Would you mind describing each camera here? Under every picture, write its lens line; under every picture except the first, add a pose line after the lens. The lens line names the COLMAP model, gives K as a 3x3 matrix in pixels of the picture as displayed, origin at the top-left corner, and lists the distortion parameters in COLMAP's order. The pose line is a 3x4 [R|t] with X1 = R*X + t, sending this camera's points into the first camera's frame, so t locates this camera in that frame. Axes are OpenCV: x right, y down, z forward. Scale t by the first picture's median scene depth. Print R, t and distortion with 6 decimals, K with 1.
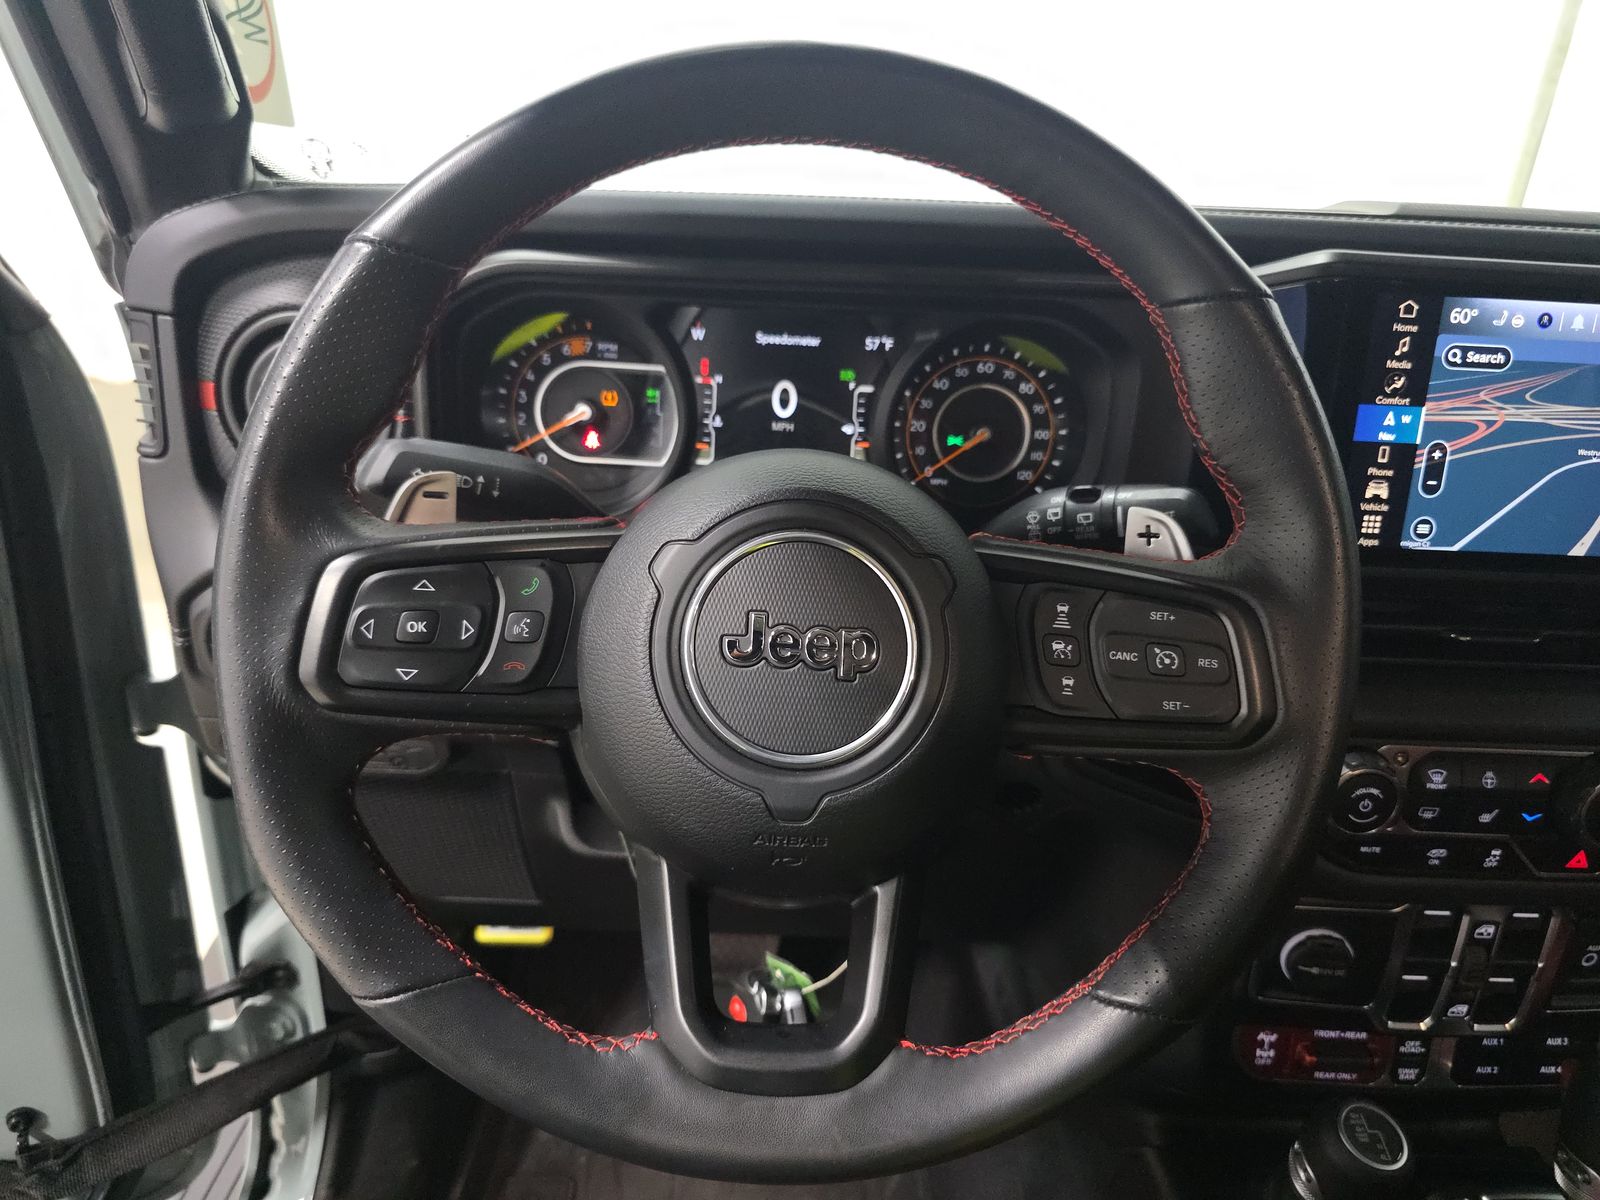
lens RADIAL K [[1079.5, 0, 795.3], [0, 1079.5, 592.8], [0, 0, 1]] dist [0.044280, -0.022730]
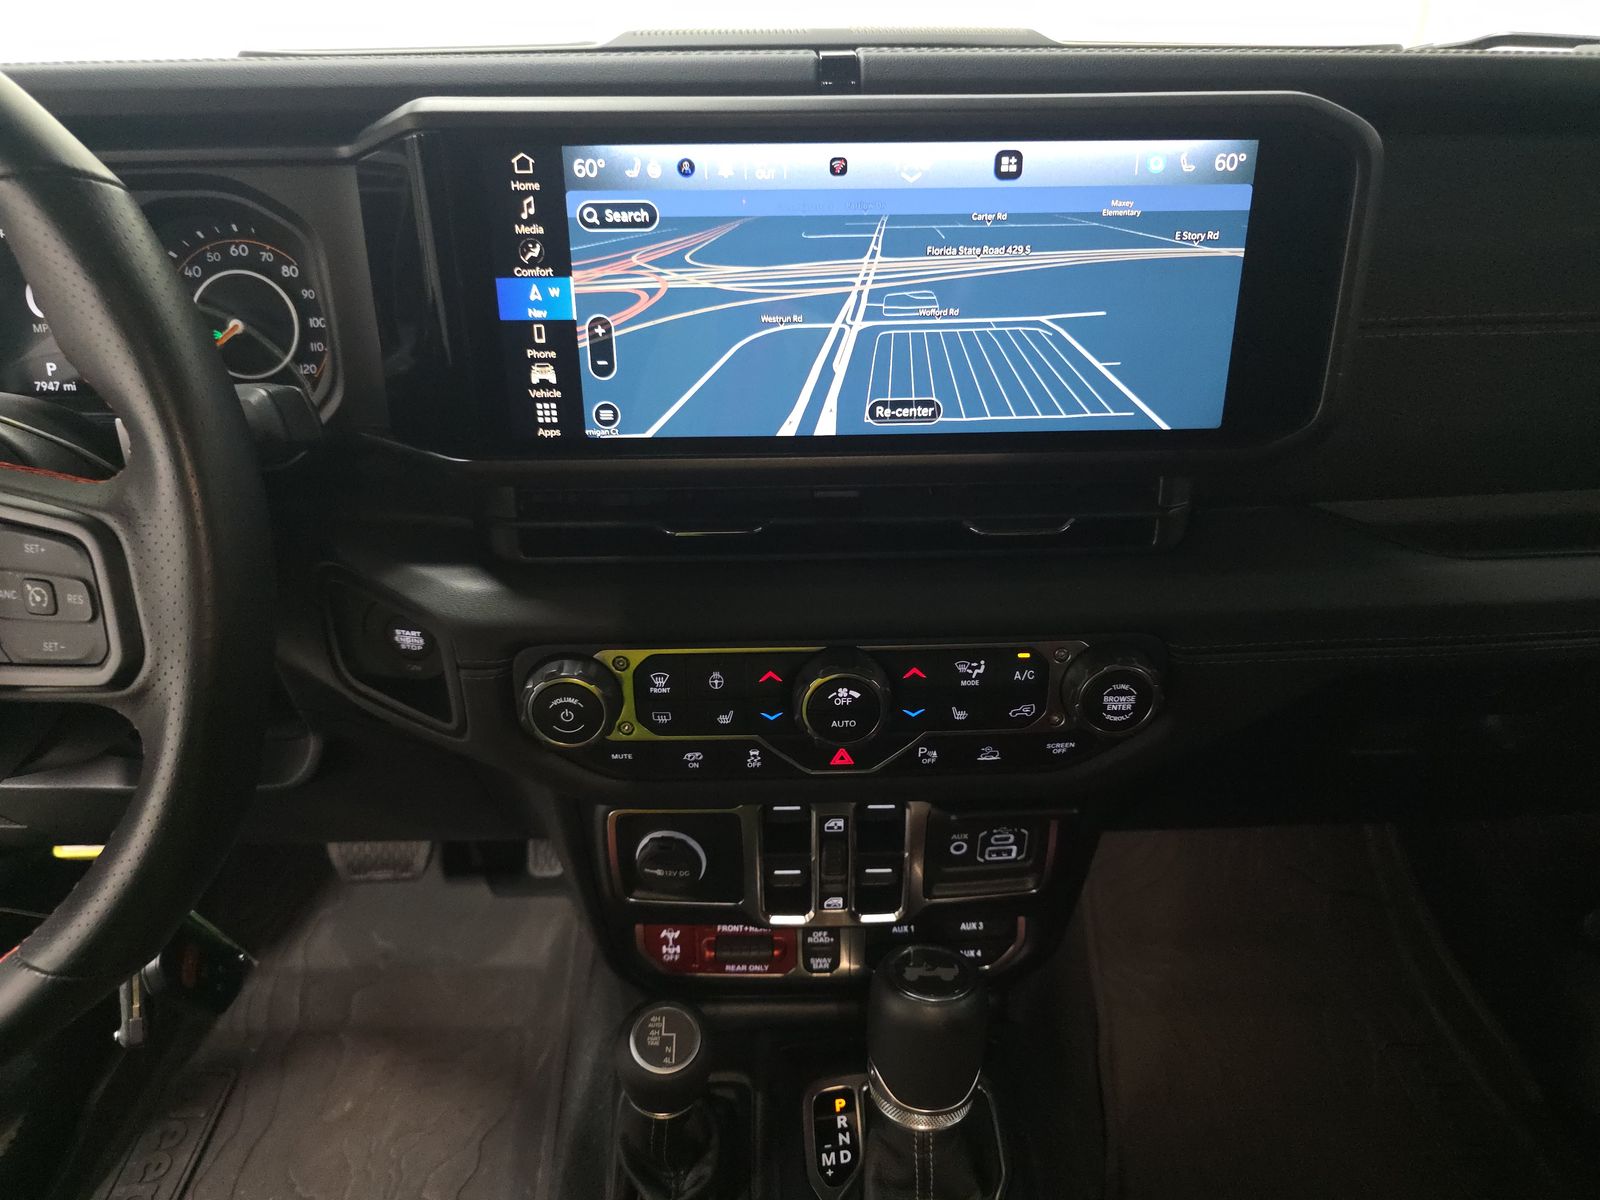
lens RADIAL K [[1079.5, 0, 799.7], [0, 1079.5, 596.6], [0, 0, 1]] dist [0.044280, -0.022730]
pose [[0.997106, -0.048467, -0.058564, 0.784705], [0.055558, 0.990443, 0.126240, -0.013572], [0.051886, -0.129128, 0.990270, 0.101224]]
